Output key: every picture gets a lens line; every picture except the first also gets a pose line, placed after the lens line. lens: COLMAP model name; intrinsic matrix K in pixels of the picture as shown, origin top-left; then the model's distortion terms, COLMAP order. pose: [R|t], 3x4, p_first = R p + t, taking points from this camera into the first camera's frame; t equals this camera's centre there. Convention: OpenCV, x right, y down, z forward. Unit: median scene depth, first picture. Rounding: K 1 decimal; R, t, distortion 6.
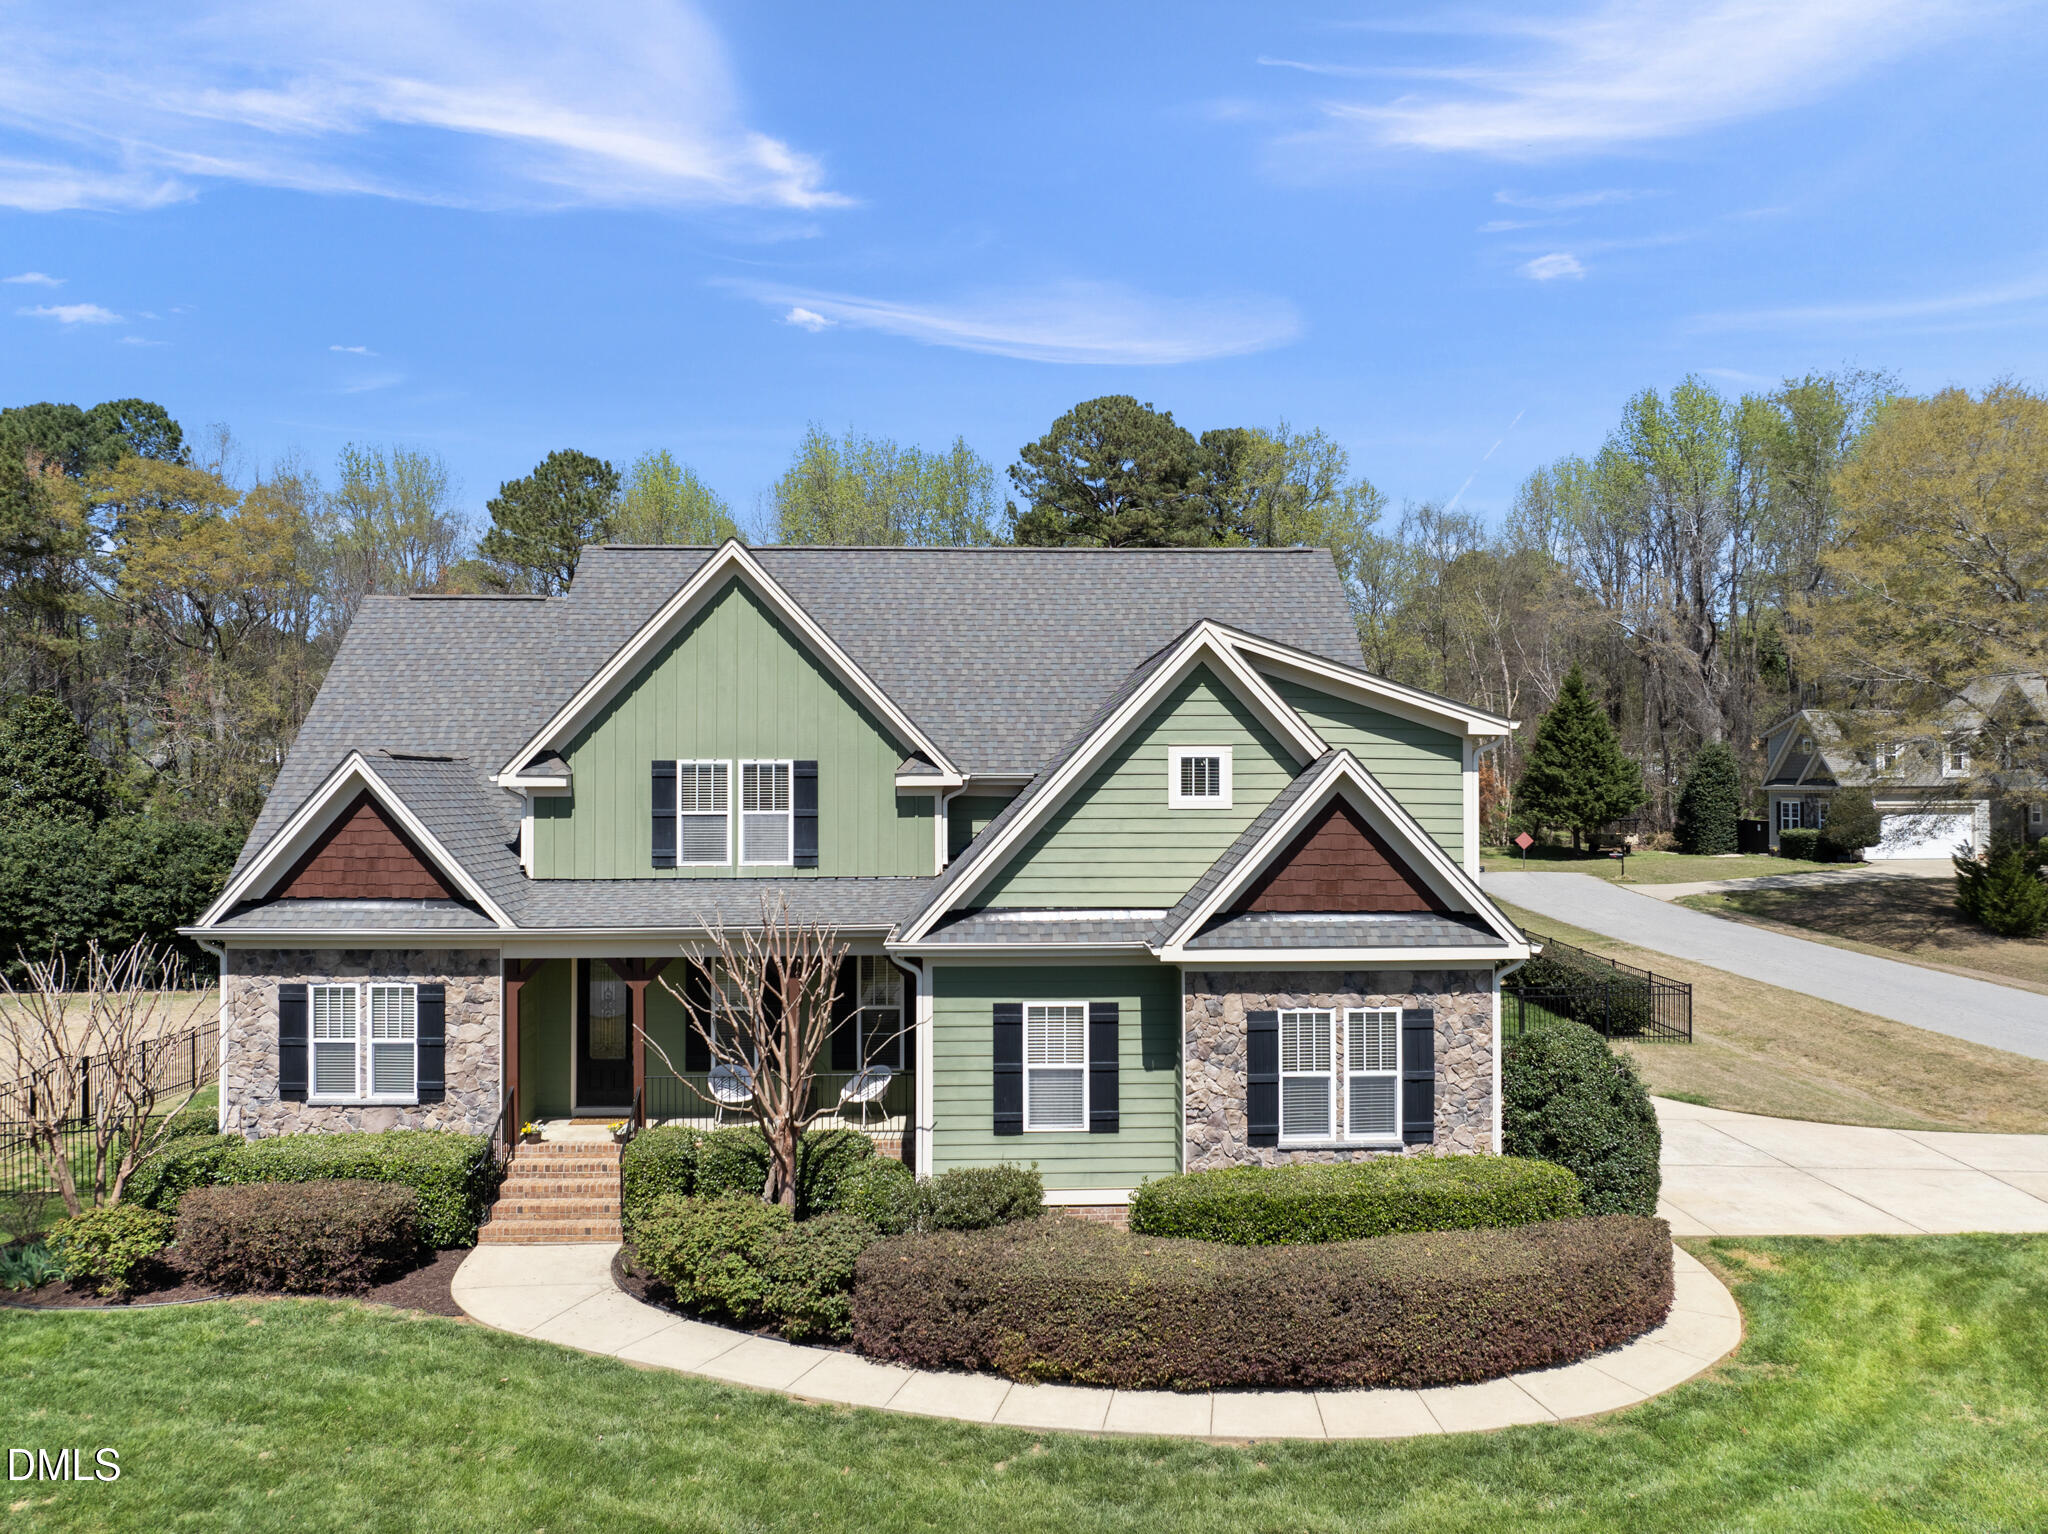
lens RADIAL K [[1416.7, 0, 1024.0], [0, 1416.7, 767.0], [0, 0, 1]] dist [-0.046087, 0.009643]
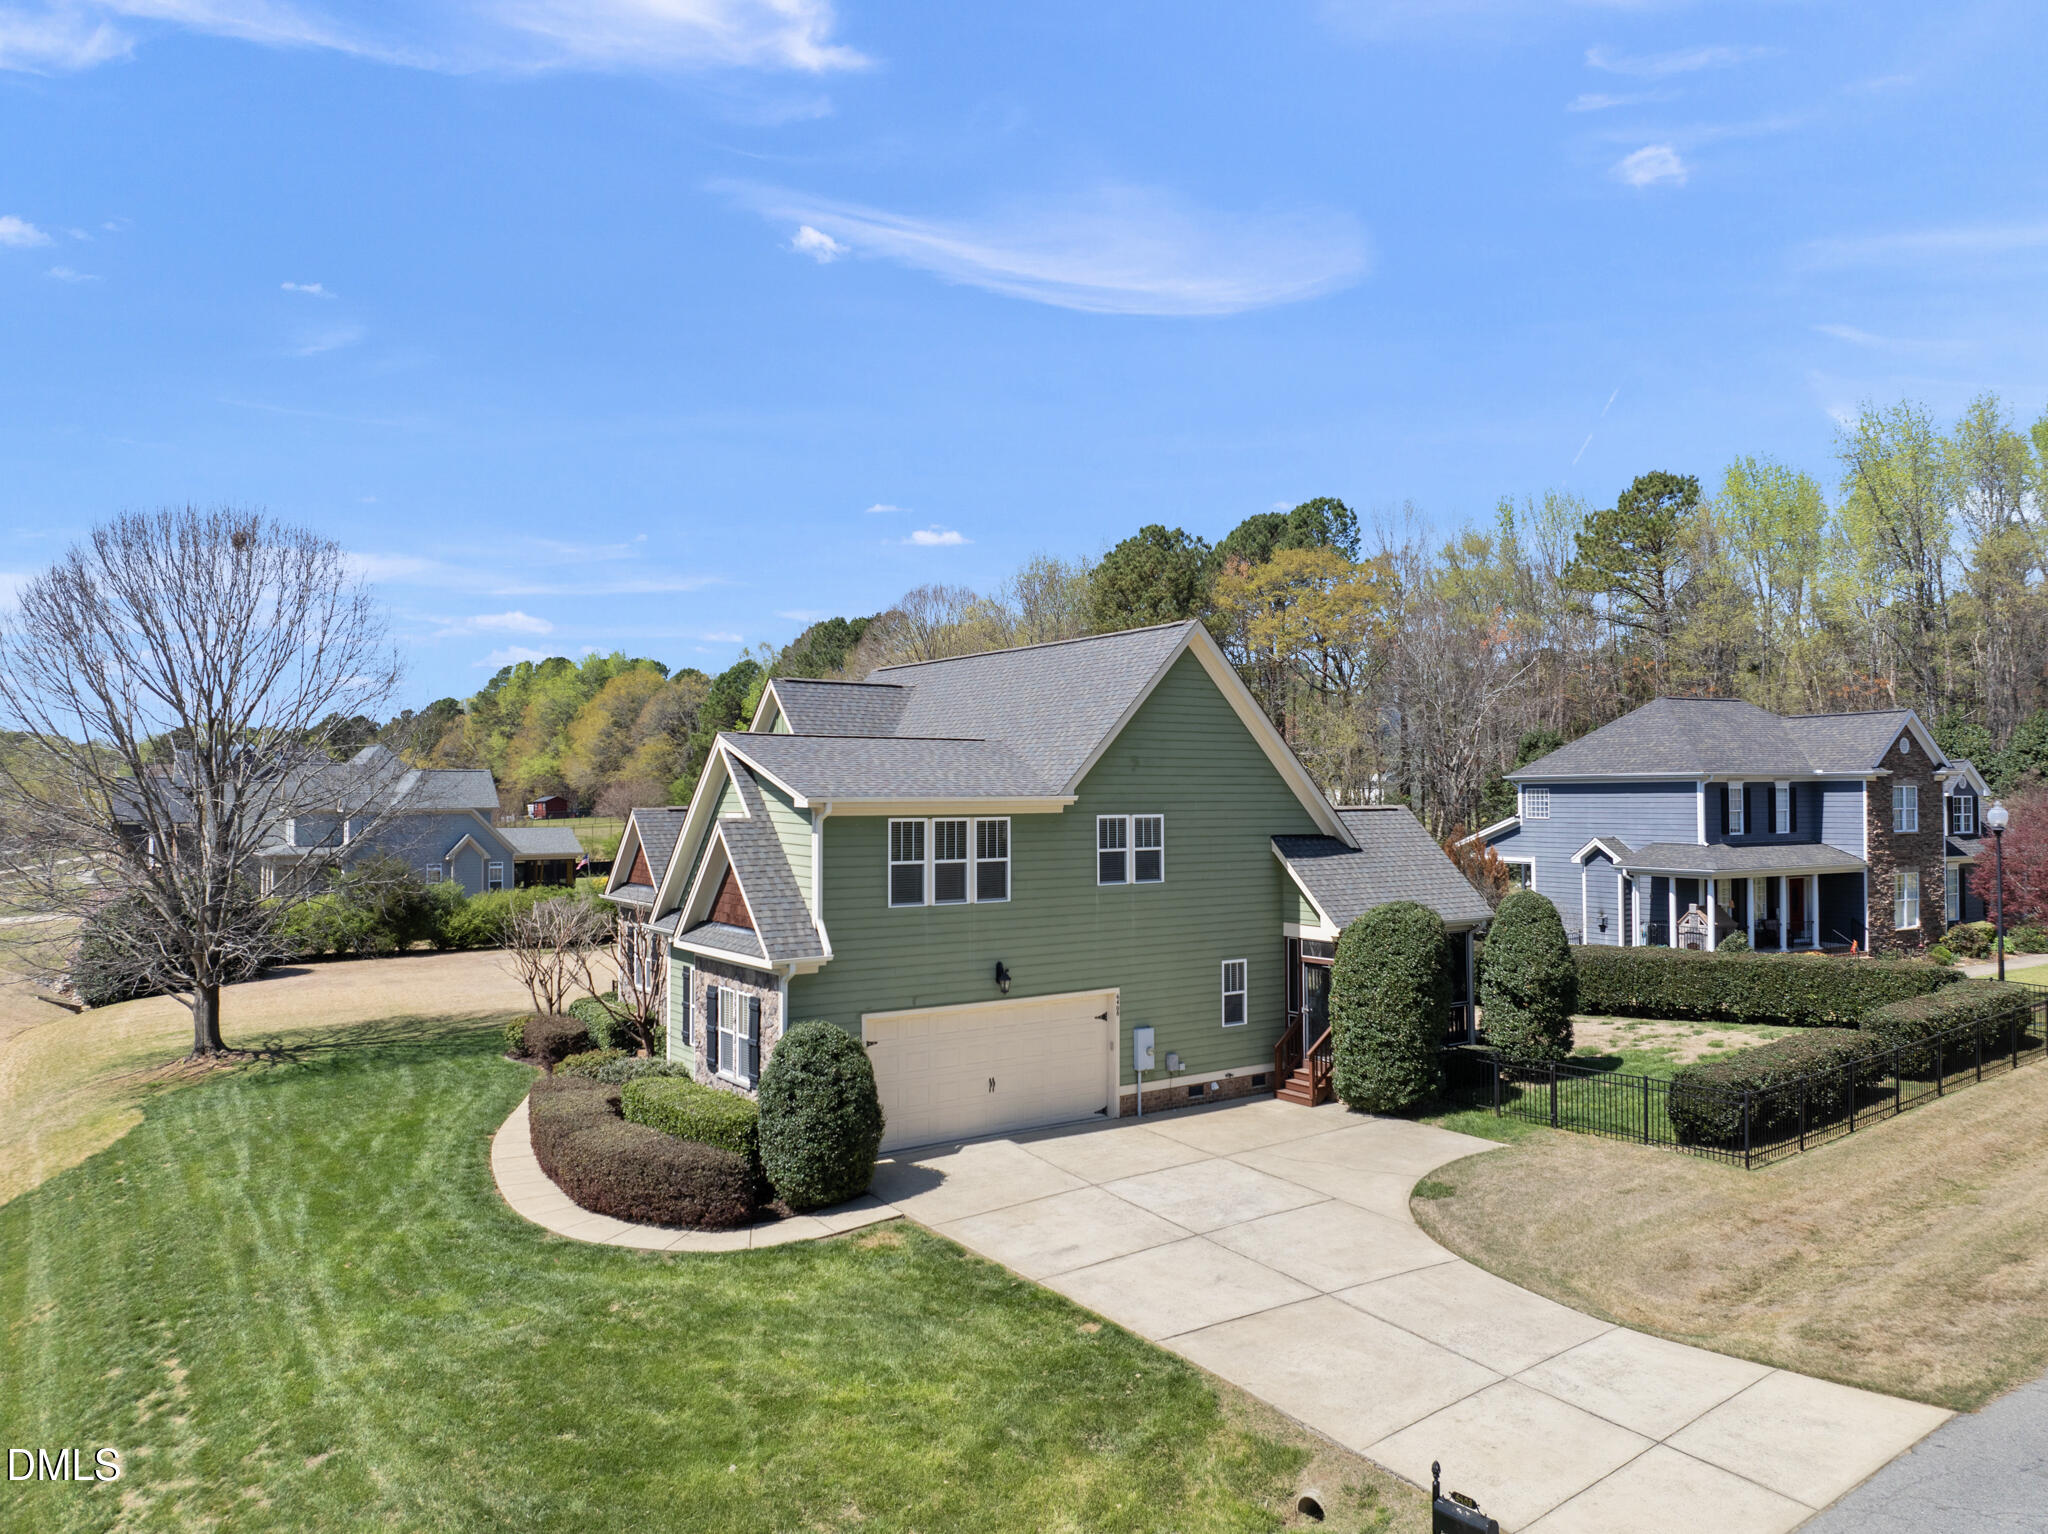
lens RADIAL K [[1416.7, 0, 1024.0], [0, 1416.7, 767.0], [0, 0, 1]] dist [-0.046087, 0.009643]
pose [[0.531696, -0.028711, -0.846449, 1.657722], [0.023757, 0.999538, -0.018982, -0.029980], [0.846602, -0.010016, 0.532132, 0.465206]]
